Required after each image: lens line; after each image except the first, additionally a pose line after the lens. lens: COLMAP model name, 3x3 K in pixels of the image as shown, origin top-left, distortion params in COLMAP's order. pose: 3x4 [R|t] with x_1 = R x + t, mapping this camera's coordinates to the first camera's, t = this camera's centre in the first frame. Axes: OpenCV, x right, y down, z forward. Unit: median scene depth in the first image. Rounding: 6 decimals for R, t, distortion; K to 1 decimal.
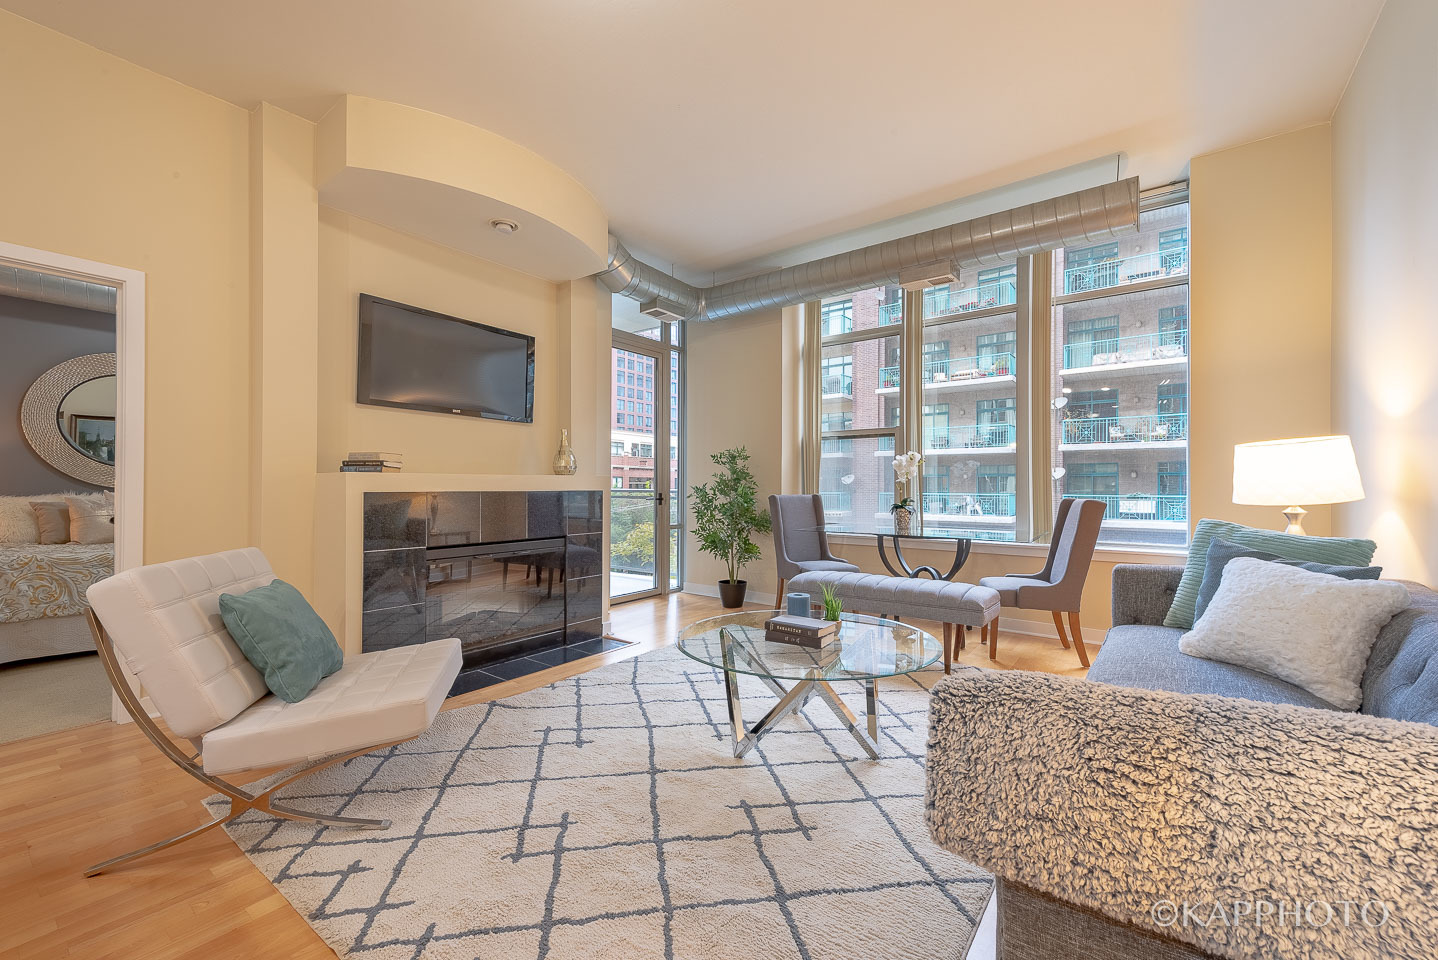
lens RADIAL K [[585.0, 0, 727.7], [0, 585.0, 483.1], [0, 0, 1]] dist [0.016877, -0.004842]
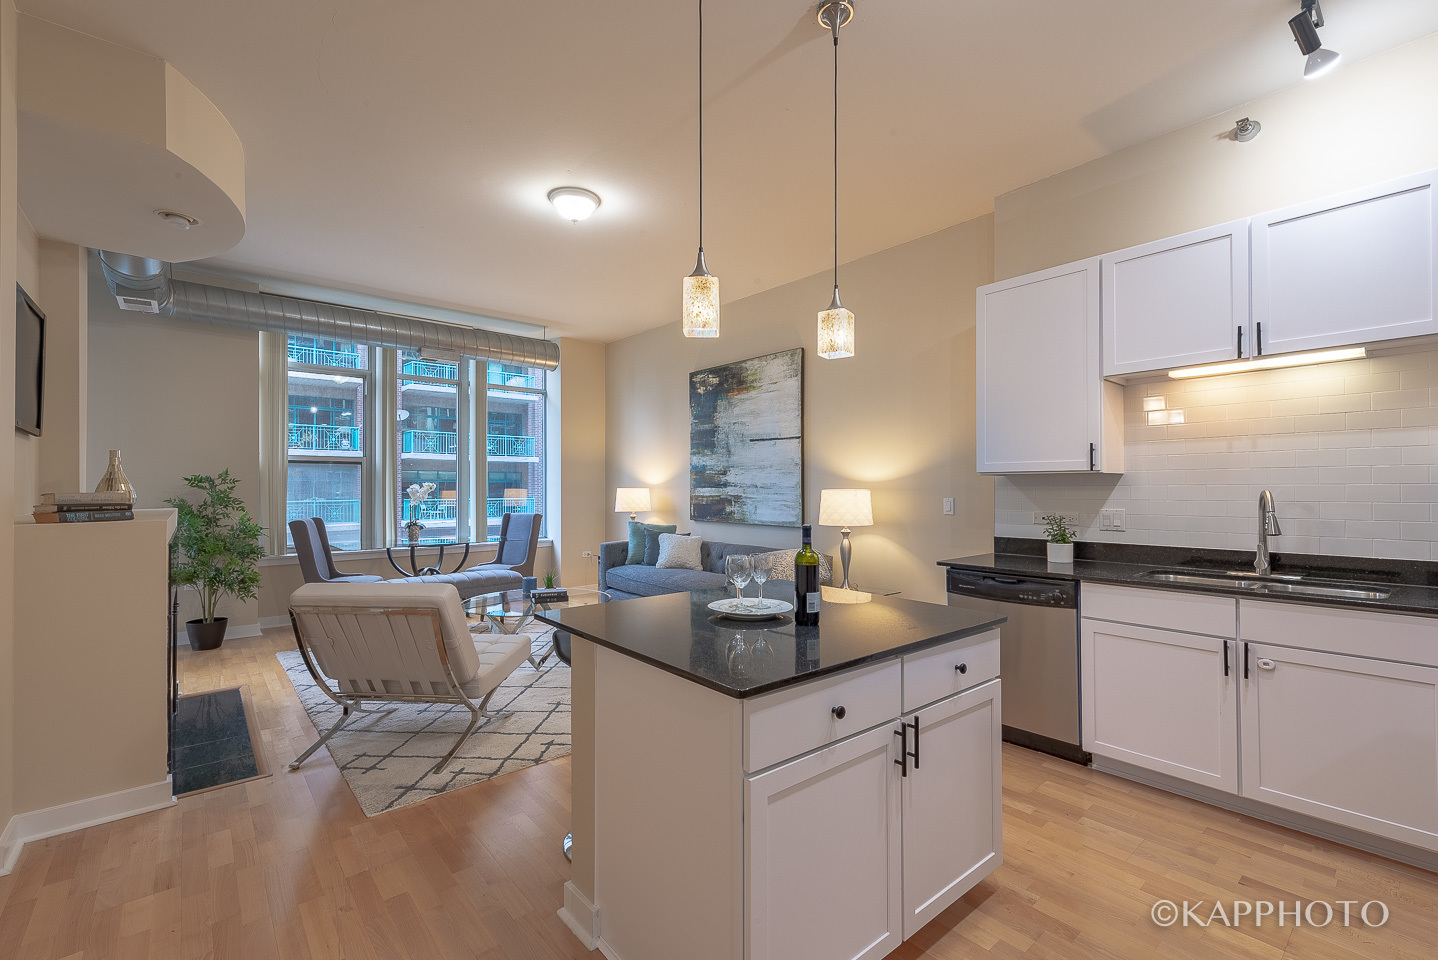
lens RADIAL K [[611.8, 0, 727.6], [0, 611.8, 494.2], [0, 0, 1]] dist [0.002212, -0.001070]
pose [[0.186276, -0.011846, 0.982426, -0.871248], [-0.004167, 0.999909, 0.012847, -0.046962], [-0.982489, -0.006487, 0.186210, 0.051309]]
